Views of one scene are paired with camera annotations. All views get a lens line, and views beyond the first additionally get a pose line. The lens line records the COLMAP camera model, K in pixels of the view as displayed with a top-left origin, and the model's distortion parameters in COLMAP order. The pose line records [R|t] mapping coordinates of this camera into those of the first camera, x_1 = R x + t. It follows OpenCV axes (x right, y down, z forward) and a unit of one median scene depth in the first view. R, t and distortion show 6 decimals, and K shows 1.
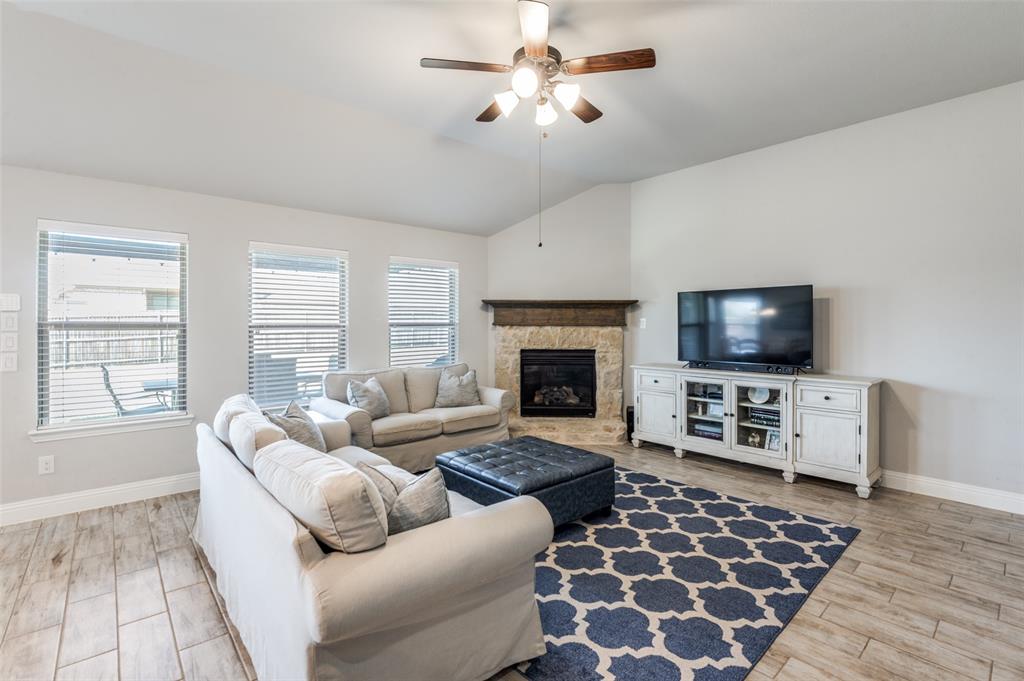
lens RADIAL K [[482.4, 0, 533.5], [0, 482.4, 329.3], [0, 0, 1]] dist [-0.018507, -0.000774]
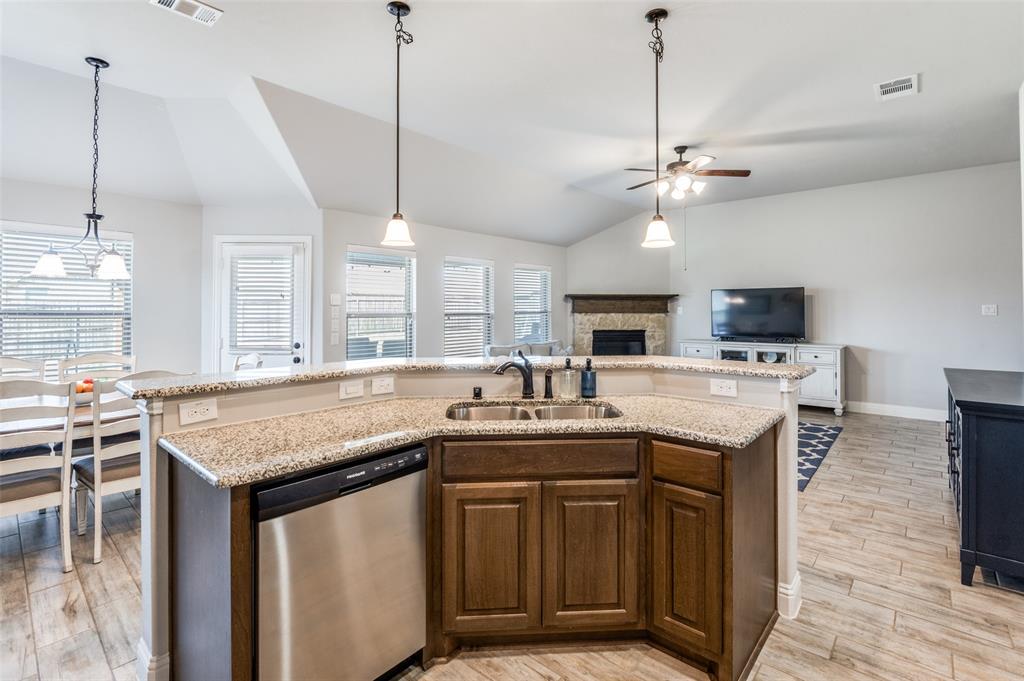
lens RADIAL K [[492.4, 0, 514.5], [0, 492.4, 308.5], [0, 0, 1]] dist [-0.044440, -0.000206]
pose [[0.995272, -0.003699, 0.097055, -0.394719], [0.005014, 0.999899, -0.013303, -0.002483], [-0.096996, 0.013727, 0.995190, -0.375152]]
